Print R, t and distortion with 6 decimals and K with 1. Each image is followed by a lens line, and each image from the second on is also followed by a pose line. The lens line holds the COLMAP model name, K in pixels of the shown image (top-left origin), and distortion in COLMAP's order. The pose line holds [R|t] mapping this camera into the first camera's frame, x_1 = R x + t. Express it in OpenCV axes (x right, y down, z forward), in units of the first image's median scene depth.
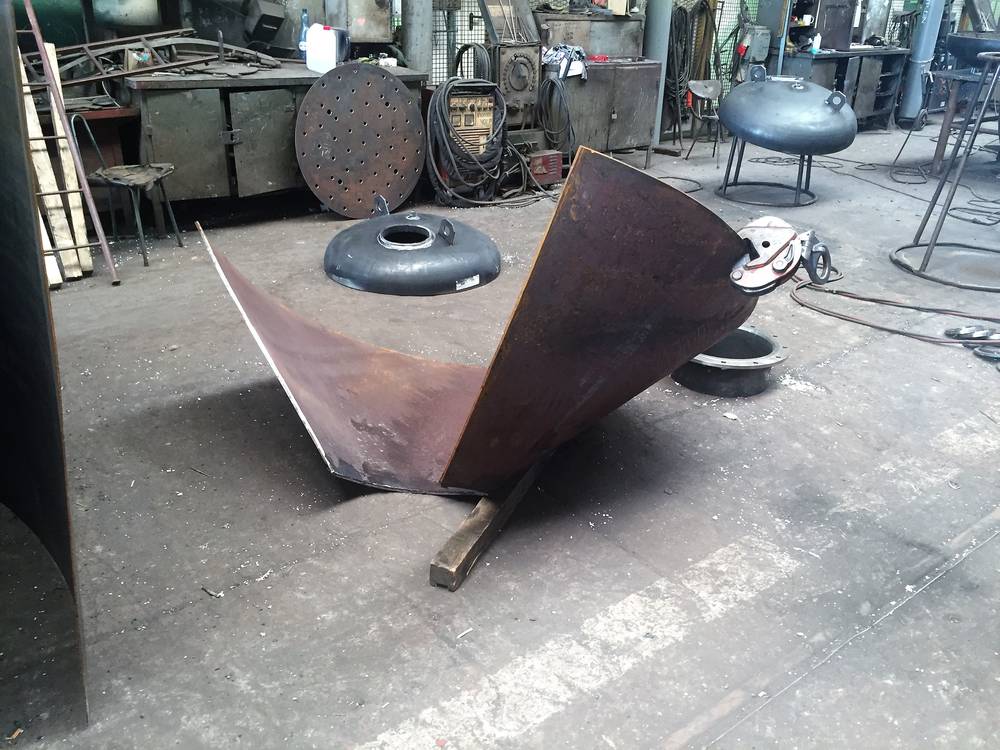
lens RADIAL K [[855.9, 0, 500.0], [0, 855.9, 375.0], [0, 0, 1]] dist [0.086190, -0.111396]
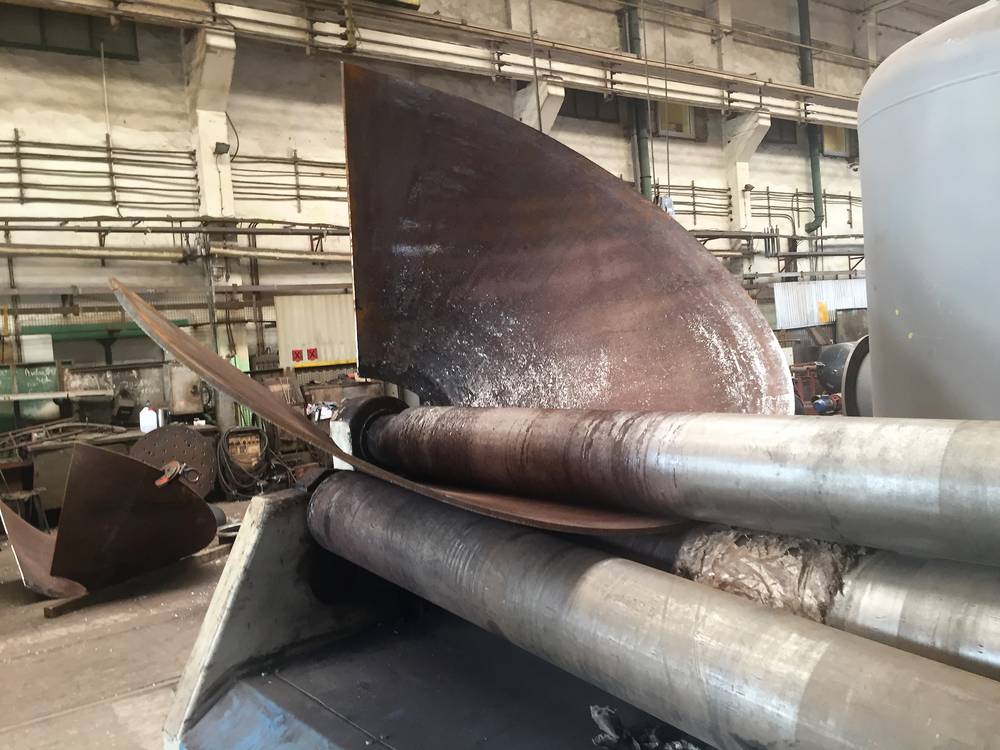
lens RADIAL K [[855.9, 0, 500.0], [0, 855.9, 375.0], [0, 0, 1]] dist [0.086190, -0.111396]
pose [[0.993666, -0.104962, -0.040147, 0.629587], [0.081809, 0.920566, -0.381922, 0.296794], [0.077045, 0.376219, 0.923322, -0.670635]]
